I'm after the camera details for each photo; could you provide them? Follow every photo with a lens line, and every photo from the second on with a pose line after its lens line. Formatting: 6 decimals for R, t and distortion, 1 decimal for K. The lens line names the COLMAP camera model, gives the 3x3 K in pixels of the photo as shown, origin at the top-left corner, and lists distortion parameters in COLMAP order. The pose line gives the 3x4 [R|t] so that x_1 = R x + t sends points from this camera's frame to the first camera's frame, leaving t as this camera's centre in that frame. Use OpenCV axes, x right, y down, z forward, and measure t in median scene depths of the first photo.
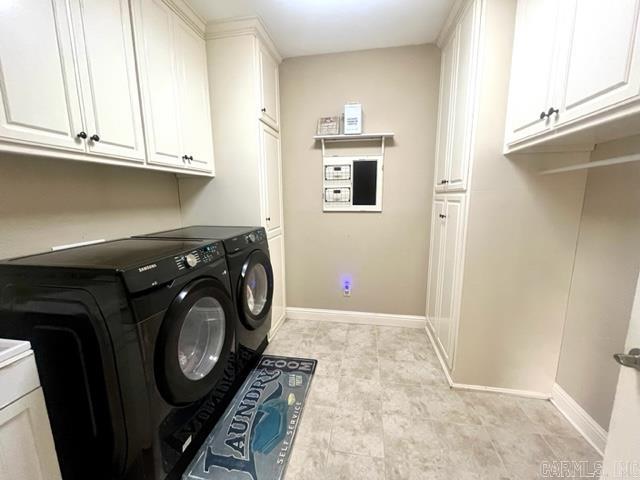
lens RADIAL K [[260.8, 0, 322.8], [0, 260.8, 244.2], [0, 0, 1]] dist [-0.003368, -0.000121]
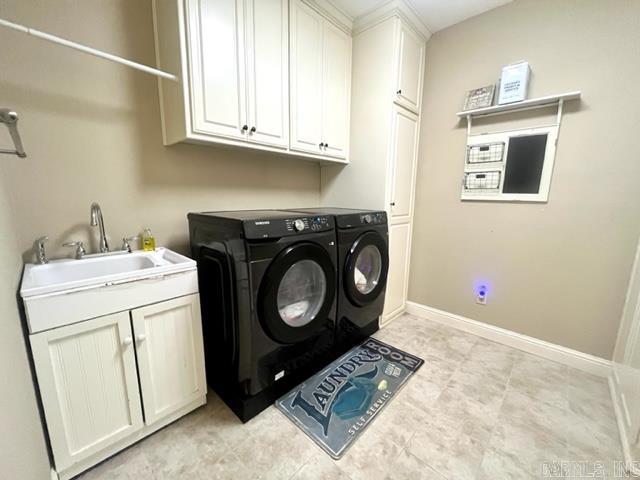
lens RADIAL K [[260.8, 0, 324.2], [0, 260.8, 243.7], [0, 0, 1]] dist [-0.003368, -0.000121]
pose [[0.837536, 0.116674, -0.533780, 0.126357], [-0.115641, 0.992655, 0.035527, 0.050685], [0.534005, 0.031972, 0.844877, 0.037306]]
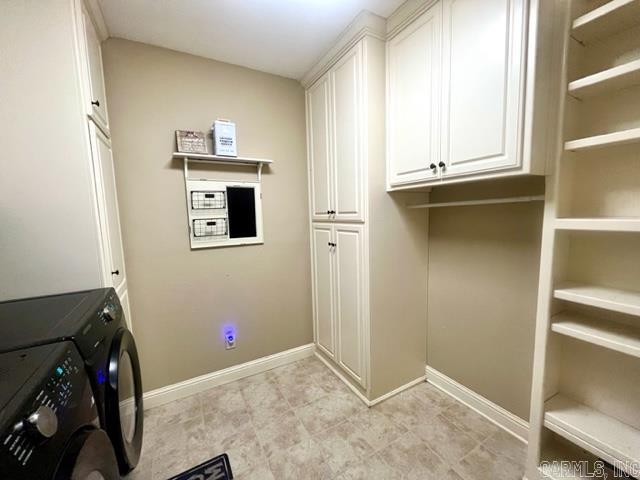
lens RADIAL K [[260.8, 0, 325.0], [0, 260.8, 244.6], [0, 0, 1]] dist [-0.003368, -0.000121]
pose [[0.776150, -0.089726, 0.624131, -0.216376], [0.135502, 0.990433, -0.026121, -0.083595], [-0.615816, 0.104845, 0.780883, 0.199793]]
